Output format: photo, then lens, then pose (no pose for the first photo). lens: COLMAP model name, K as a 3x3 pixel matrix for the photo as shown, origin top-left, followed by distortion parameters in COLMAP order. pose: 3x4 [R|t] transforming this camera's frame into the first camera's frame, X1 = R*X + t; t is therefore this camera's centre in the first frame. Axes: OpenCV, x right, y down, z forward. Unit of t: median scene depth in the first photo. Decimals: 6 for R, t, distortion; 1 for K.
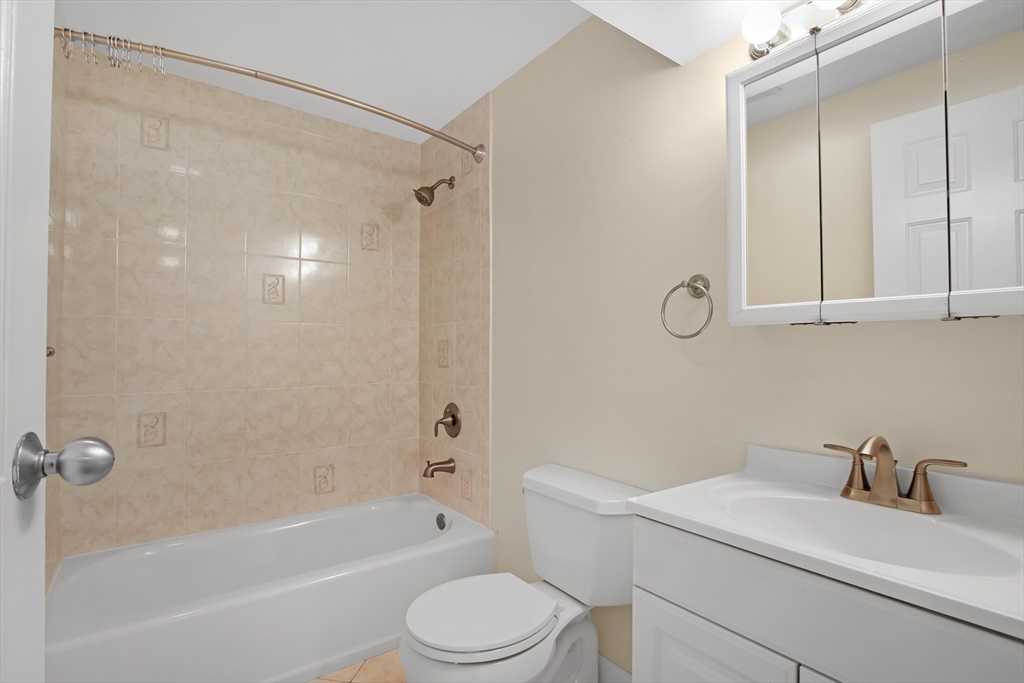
lens RADIAL K [[495.7, 0, 512.0], [0, 495.7, 341.5], [0, 0, 1]] dist [-0.000873, -0.000110]
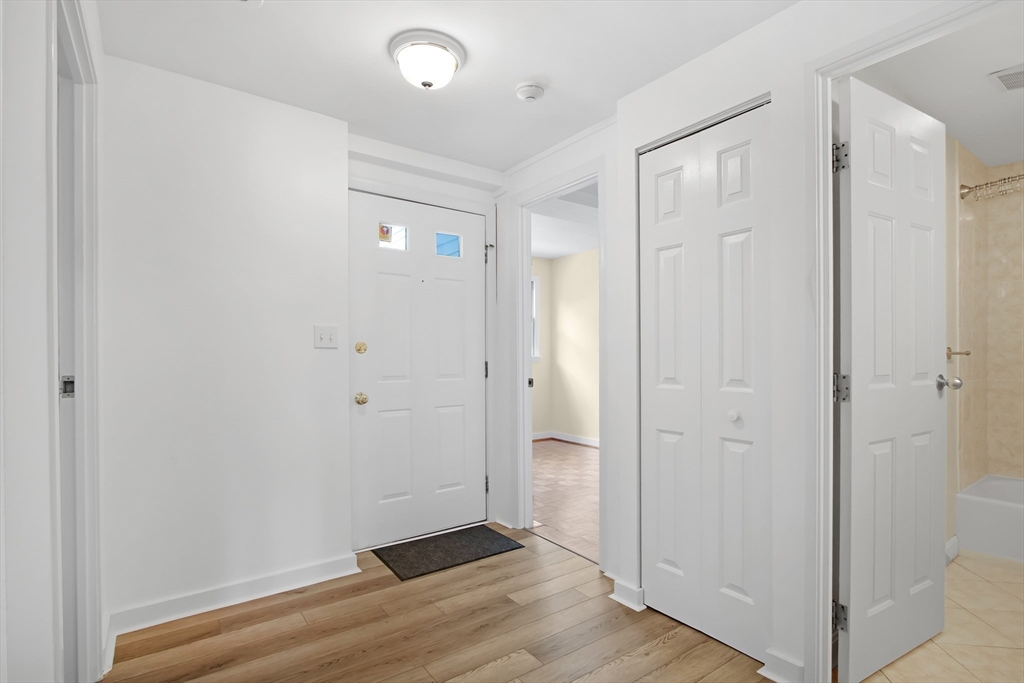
lens RADIAL K [[495.7, 0, 512.0], [0, 495.7, 341.5], [0, 0, 1]] dist [-0.000873, -0.000110]
pose [[0.011104, -0.007409, -0.999911, 2.438193], [0.011981, 0.999902, -0.007275, -0.075417], [0.999867, -0.011899, 0.011191, -2.040072]]
